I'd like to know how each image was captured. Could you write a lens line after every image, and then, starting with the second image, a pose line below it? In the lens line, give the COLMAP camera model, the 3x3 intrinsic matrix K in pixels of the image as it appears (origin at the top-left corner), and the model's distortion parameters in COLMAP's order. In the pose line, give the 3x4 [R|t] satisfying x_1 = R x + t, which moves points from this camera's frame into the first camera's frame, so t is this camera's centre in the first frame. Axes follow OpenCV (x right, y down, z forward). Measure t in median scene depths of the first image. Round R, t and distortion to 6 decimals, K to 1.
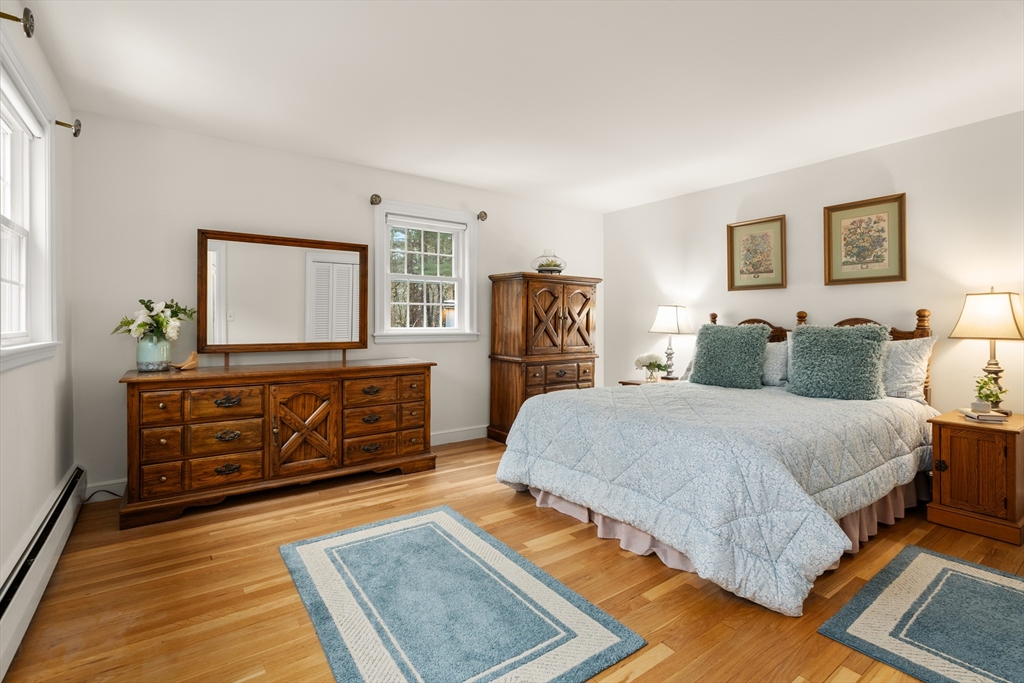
lens RADIAL K [[470.7, 0, 509.1], [0, 470.7, 324.0], [0, 0, 1]] dist [-0.004905, 0.000511]
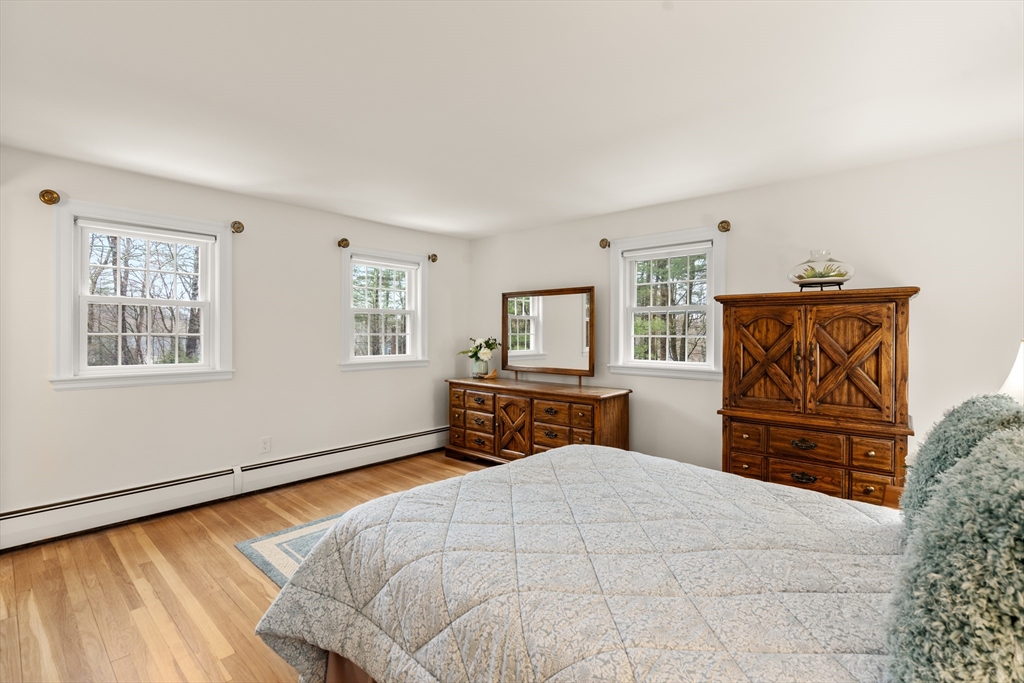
lens RADIAL K [[462.7, 0, 515.5], [0, 462.7, 334.2], [0, 0, 1]] dist [0.001390, 0.000807]
pose [[0.219585, -0.001127, -0.975593, 0.893902], [-0.009571, 0.999949, -0.003309, -0.054732], [0.975547, 0.010064, 0.219563, 0.676751]]
